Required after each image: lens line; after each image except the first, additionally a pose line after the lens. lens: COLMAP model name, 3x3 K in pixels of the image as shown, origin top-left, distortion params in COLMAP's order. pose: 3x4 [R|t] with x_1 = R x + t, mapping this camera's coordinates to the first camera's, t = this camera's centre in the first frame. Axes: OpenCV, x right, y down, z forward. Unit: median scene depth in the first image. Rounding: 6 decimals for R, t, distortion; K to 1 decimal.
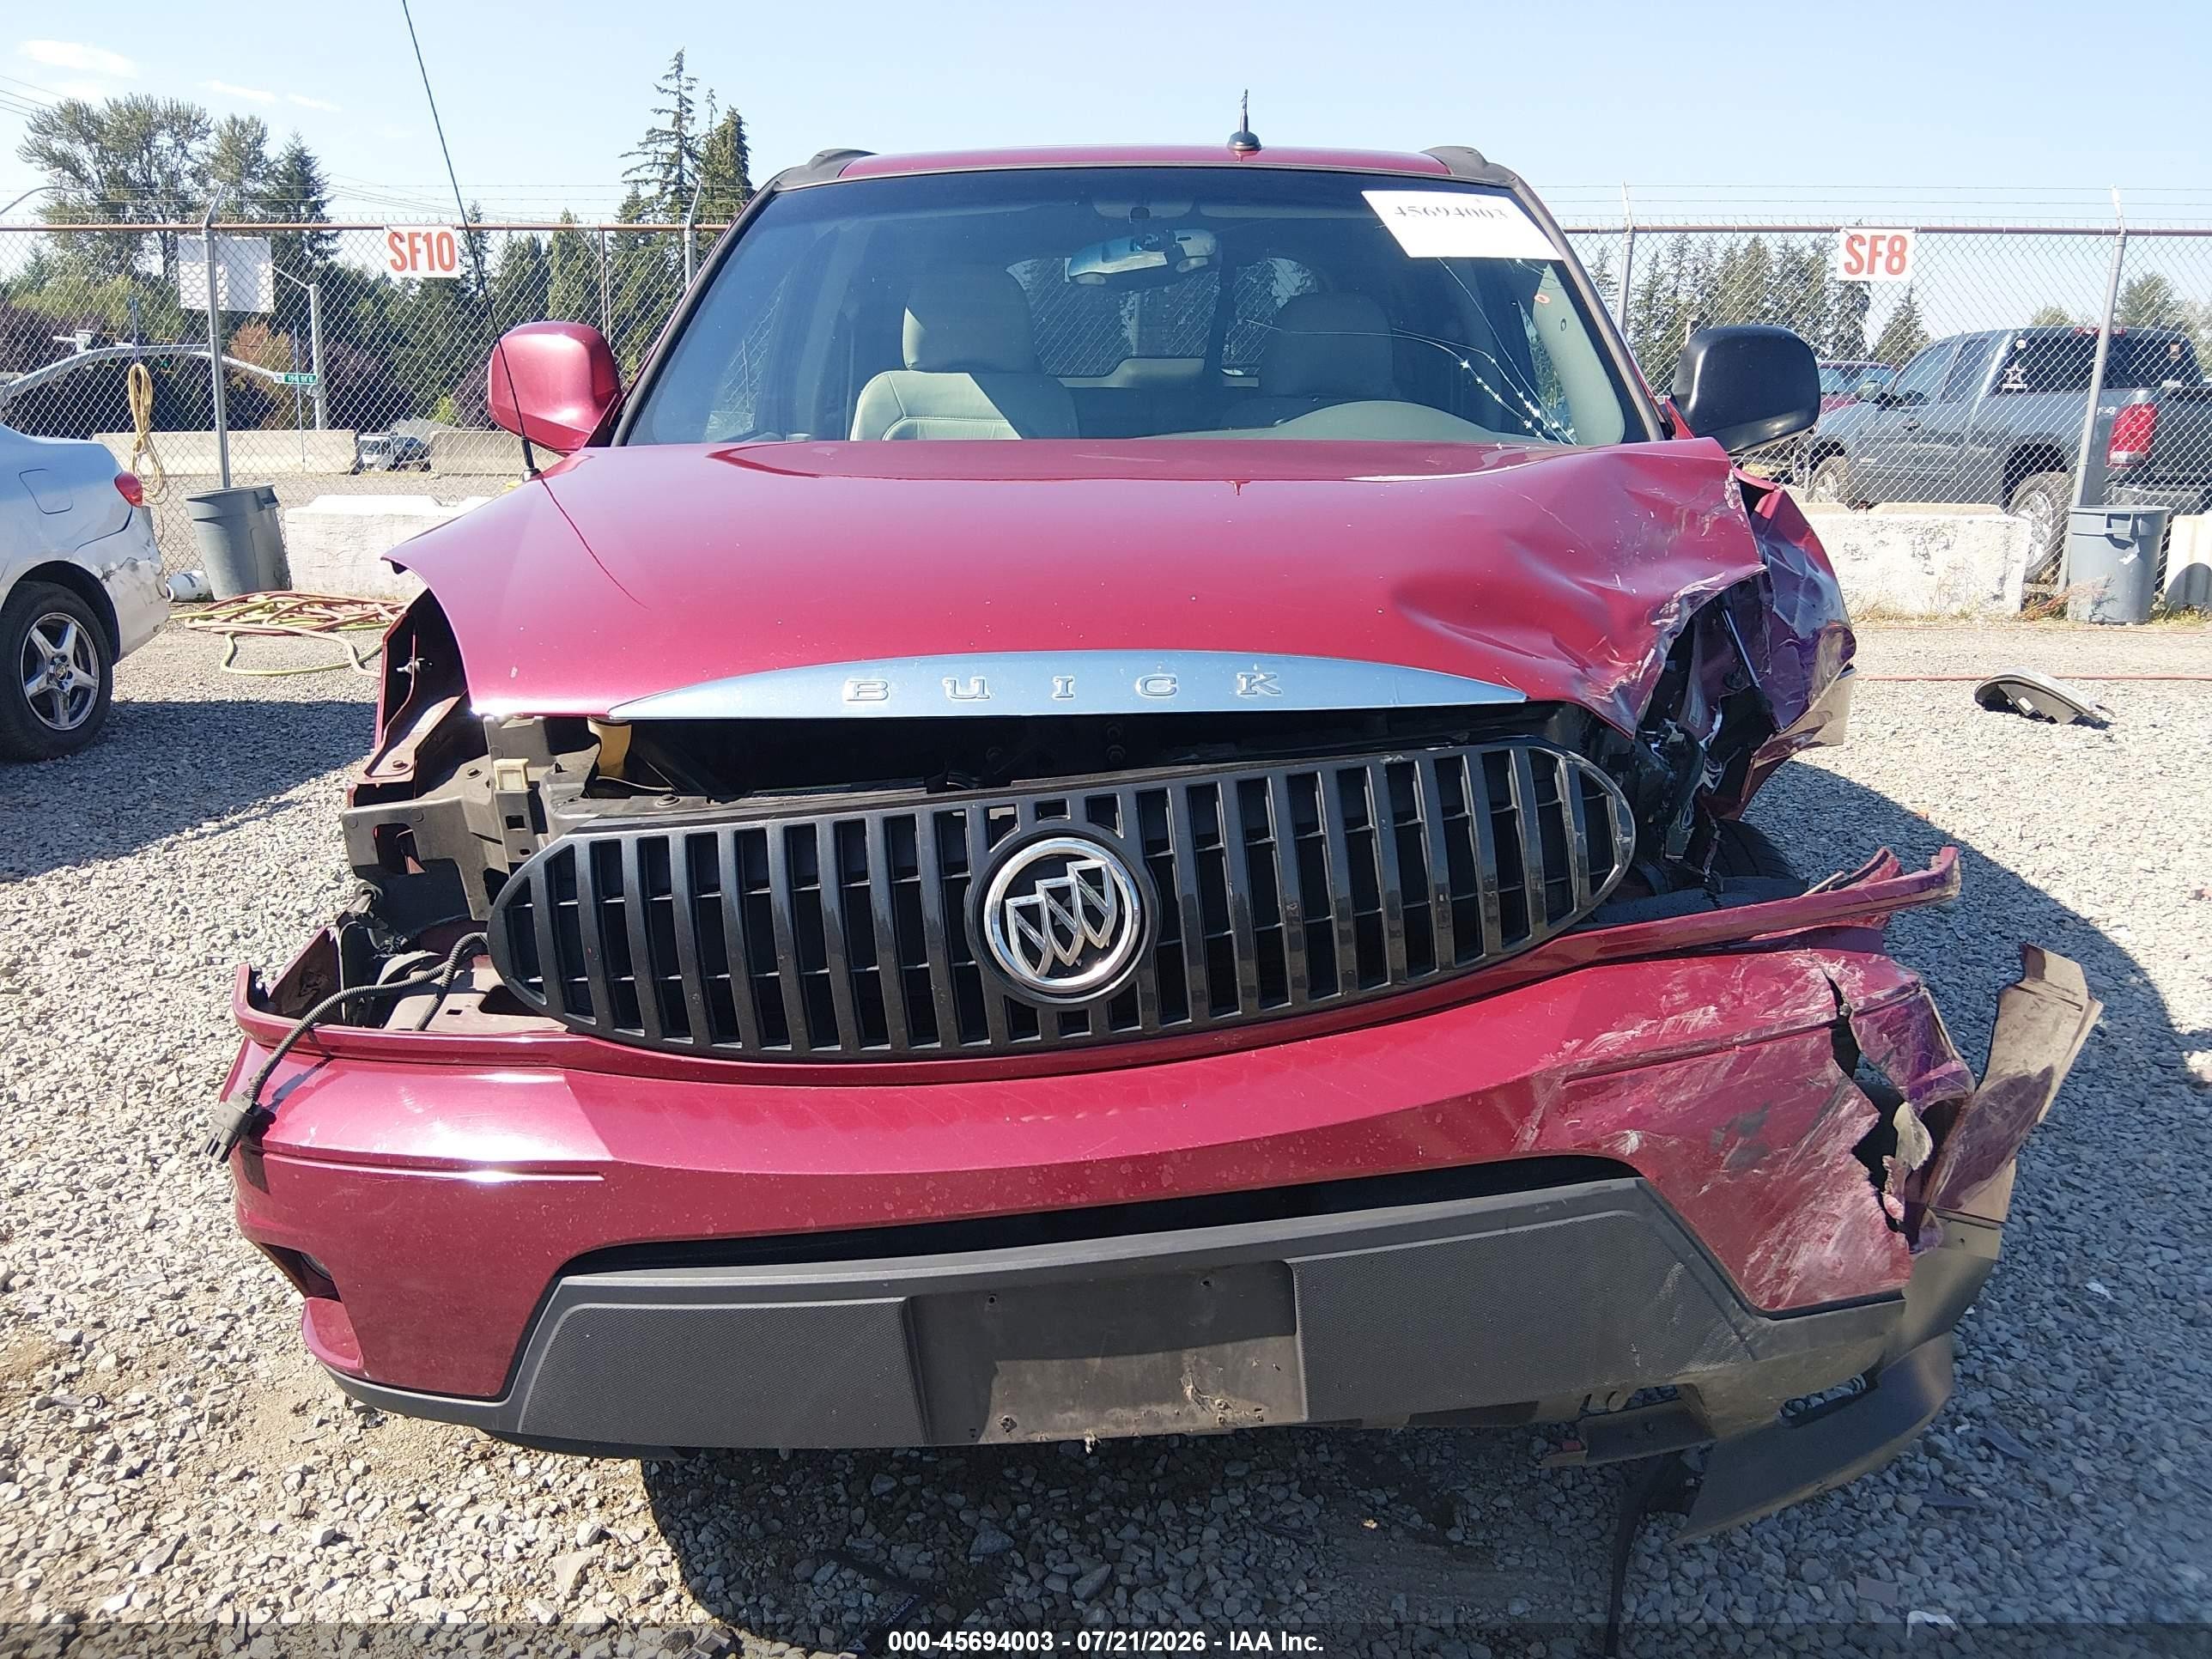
lens RADIAL K [[1827.4, 0, 1103.1], [0, 1827.4, 738.1], [0, 0, 1]] dist [-0.000999, -0.012435]
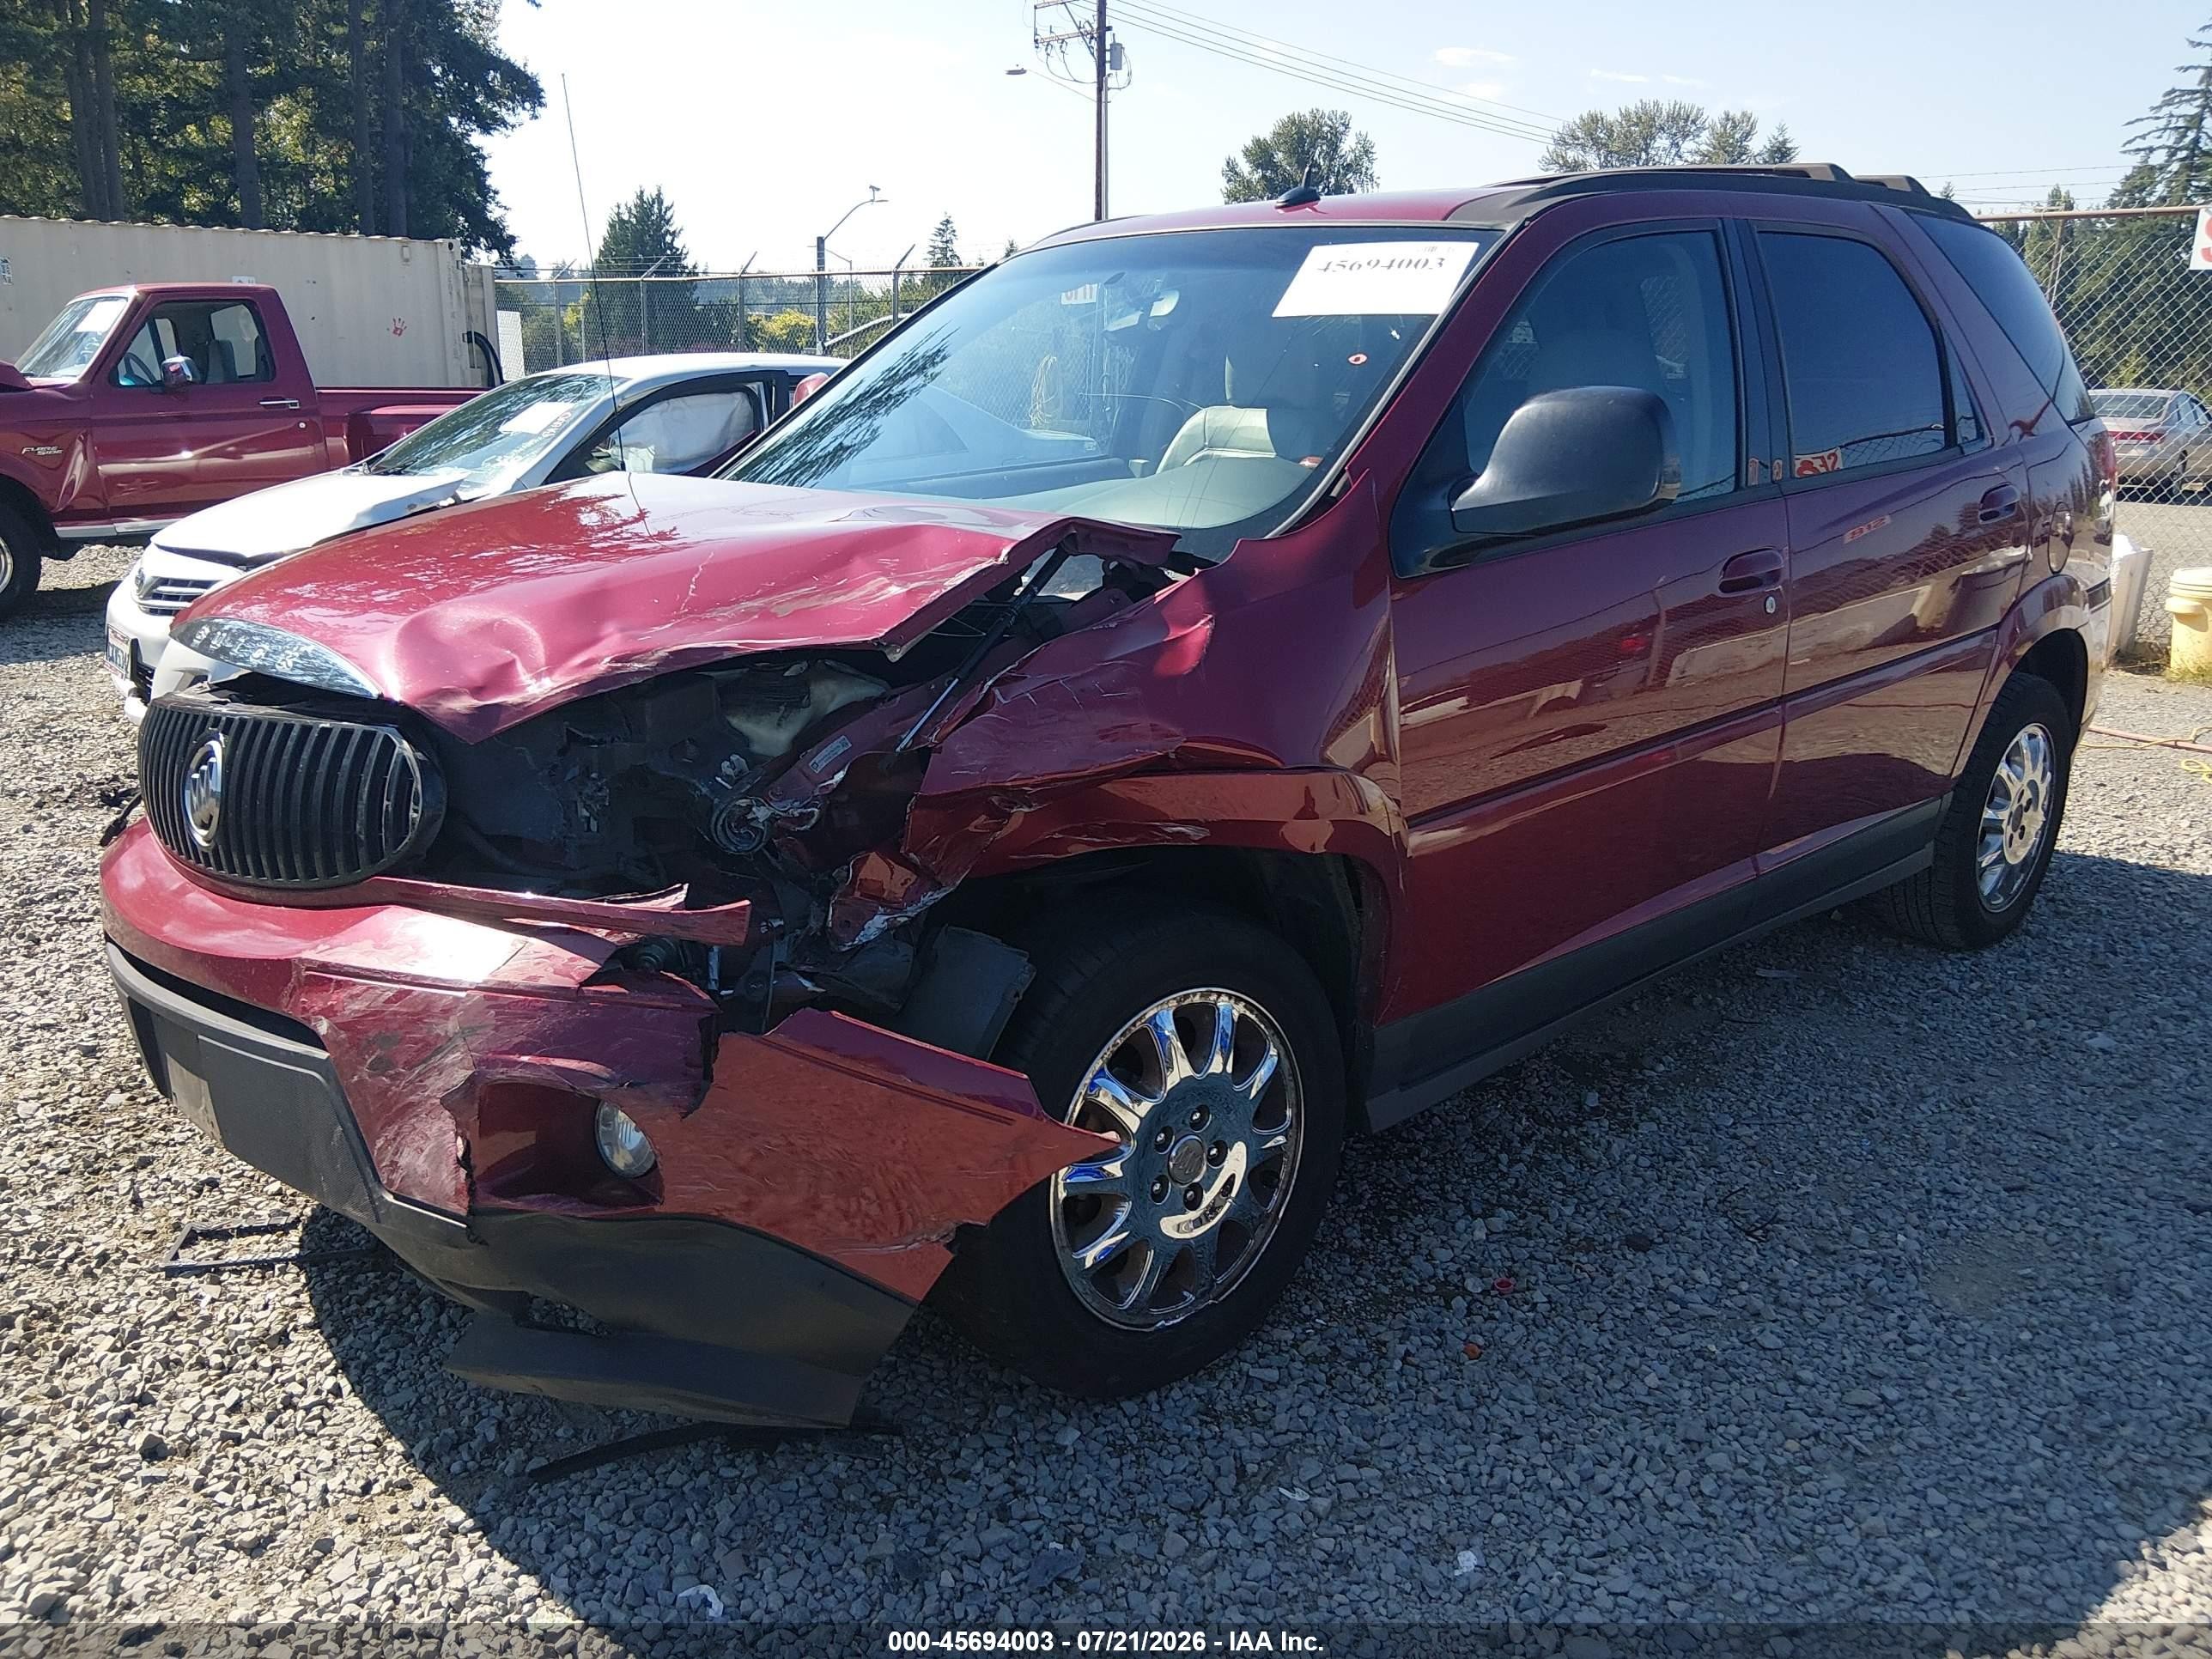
lens RADIAL K [[1805.9, 0, 1167.3], [0, 1805.9, 828.5], [0, 0, 1]] dist [0.050660, -0.078522]
pose [[0.695566, 0.190172, -0.692837, 1.139860], [-0.149493, 0.981535, 0.119334, -0.124915], [0.702738, 0.020570, 0.711151, 0.330863]]
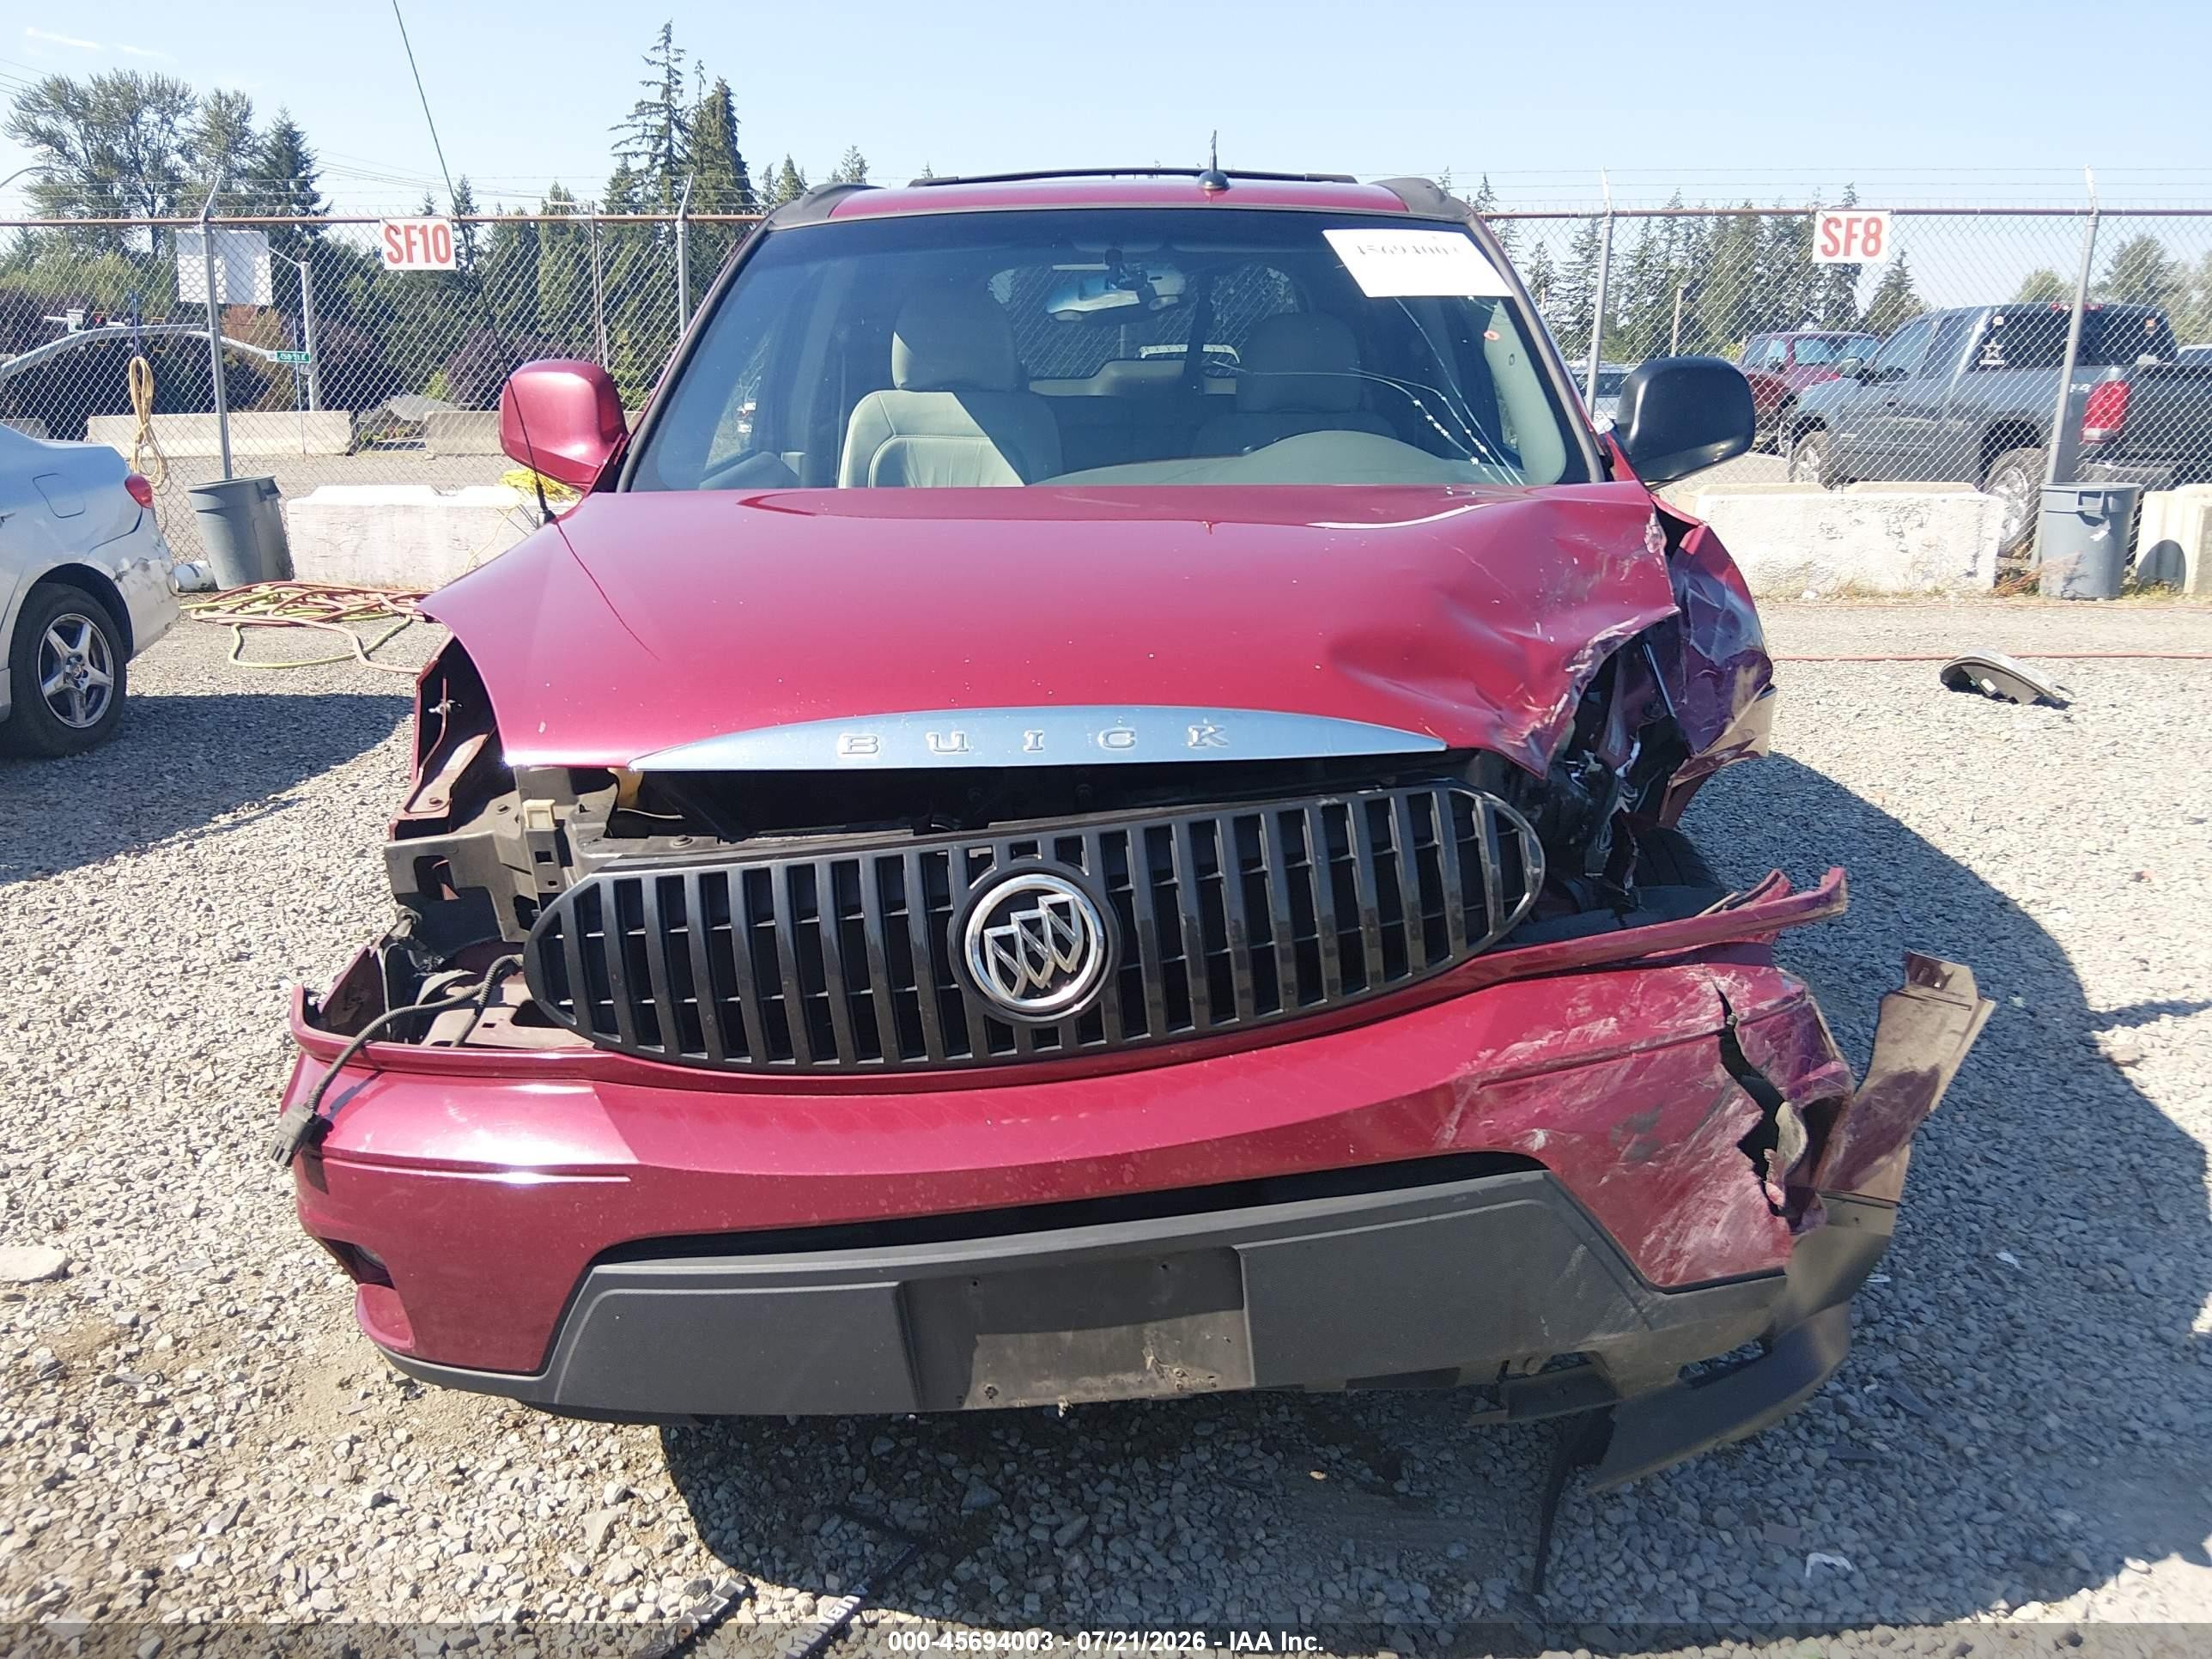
lens RADIAL K [[1831.8, 0, 1106.9], [0, 1831.8, 738.1], [0, 0, 1]] dist [0.000781, -0.003062]
pose [[0.999965, -0.007499, 0.003707, 0.013652], [0.007427, 0.999788, 0.019184, -0.036469], [-0.003850, -0.019155, 0.999809, -0.091503]]
